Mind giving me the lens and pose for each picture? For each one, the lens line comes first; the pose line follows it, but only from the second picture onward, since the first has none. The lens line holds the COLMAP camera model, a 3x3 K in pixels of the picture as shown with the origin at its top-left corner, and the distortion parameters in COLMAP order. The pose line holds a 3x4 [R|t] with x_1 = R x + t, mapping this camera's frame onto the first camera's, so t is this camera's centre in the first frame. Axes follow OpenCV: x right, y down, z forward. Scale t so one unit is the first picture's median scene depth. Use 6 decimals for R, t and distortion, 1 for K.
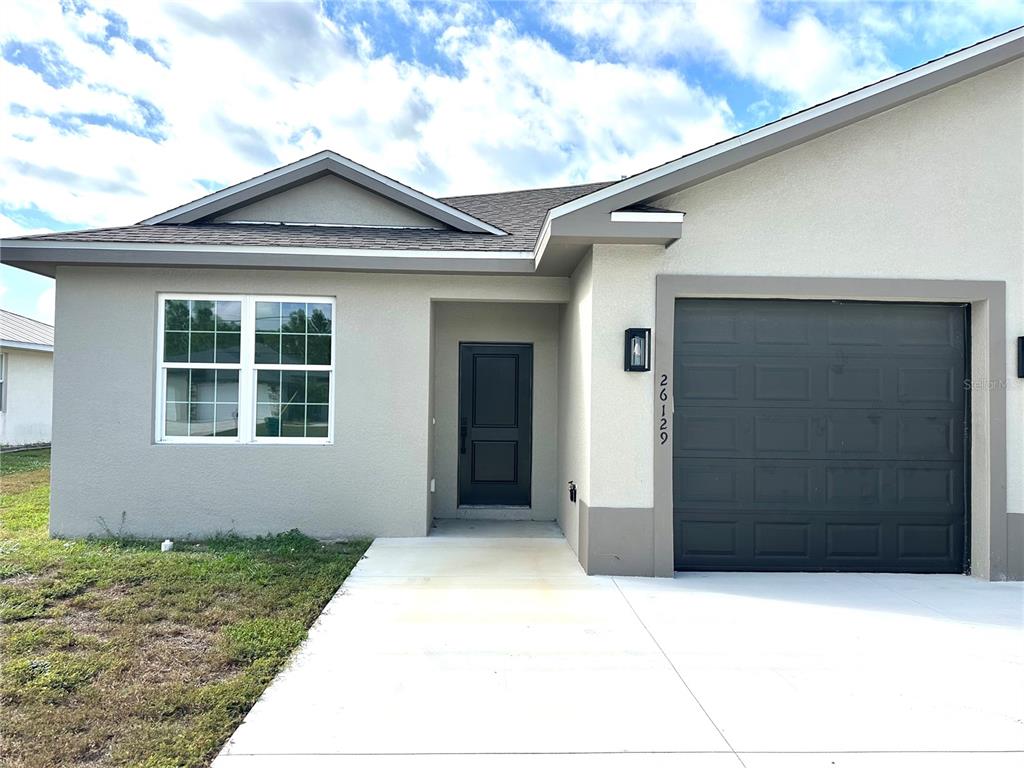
lens RADIAL K [[721.4, 0, 512.2], [0, 721.4, 386.3], [0, 0, 1]] dist [0.008784, 0.001835]
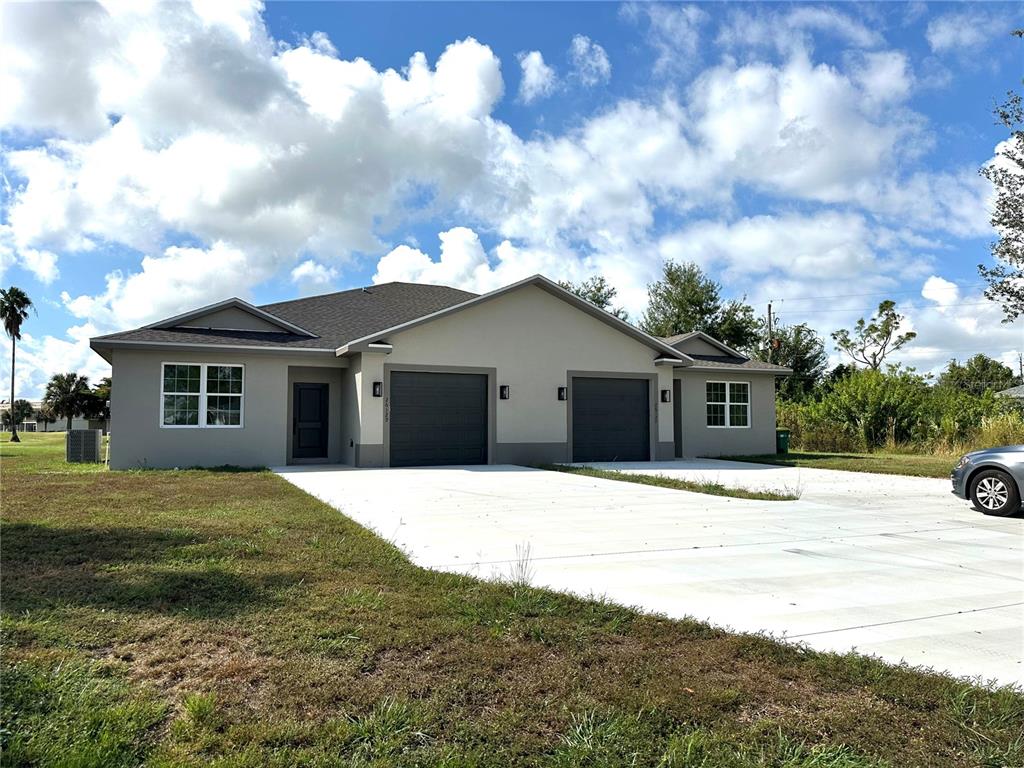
lens RADIAL K [[721.4, 0, 512.6], [0, 721.4, 385.3], [0, 0, 1]] dist [0.008784, 0.001835]
pose [[0.930726, 0.005925, 0.365670, -0.311142], [0.006308, 0.999460, -0.032251, 0.024688], [-0.365664, 0.032323, 0.930185, -1.547738]]
